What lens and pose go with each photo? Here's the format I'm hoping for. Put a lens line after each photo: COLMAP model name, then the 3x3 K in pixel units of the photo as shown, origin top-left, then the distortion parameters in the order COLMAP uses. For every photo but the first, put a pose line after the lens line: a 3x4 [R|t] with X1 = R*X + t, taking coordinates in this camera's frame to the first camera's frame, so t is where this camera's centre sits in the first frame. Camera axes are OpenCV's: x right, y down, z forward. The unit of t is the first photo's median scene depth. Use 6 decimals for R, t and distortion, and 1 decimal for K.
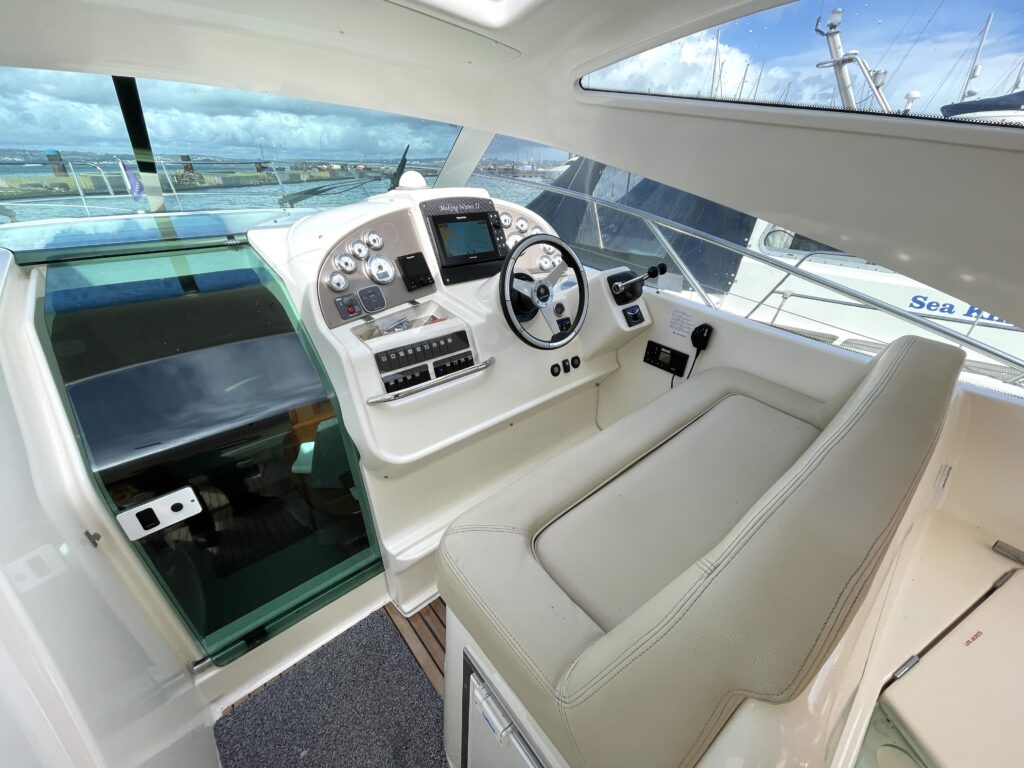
lens RADIAL K [[433.1, 0, 512.0], [0, 433.1, 384.0], [0, 0, 1]] dist [-0.028005, 0.000009]
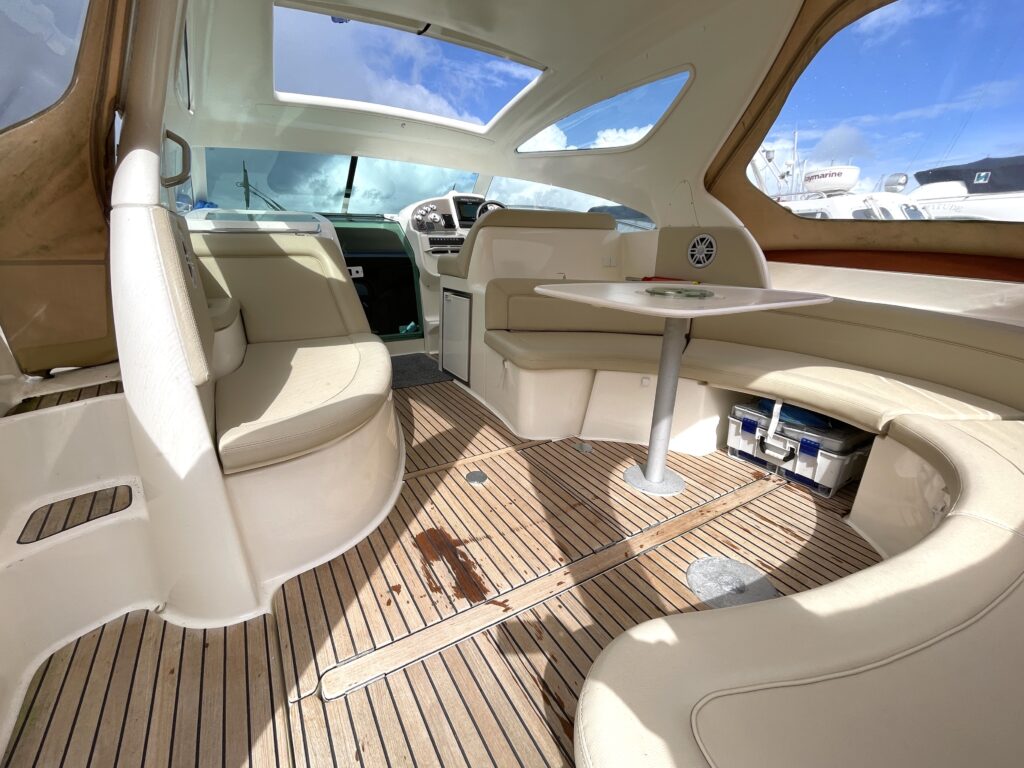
lens RADIAL K [[433.1, 0, 512.0], [0, 433.1, 384.0], [0, 0, 1]] dist [-0.028005, 0.000009]
pose [[0.983700, 0.015479, -0.179149, 0.614195], [-0.058026, 0.970315, -0.234780, 1.250539], [0.170197, 0.241348, 0.955397, -1.115558]]
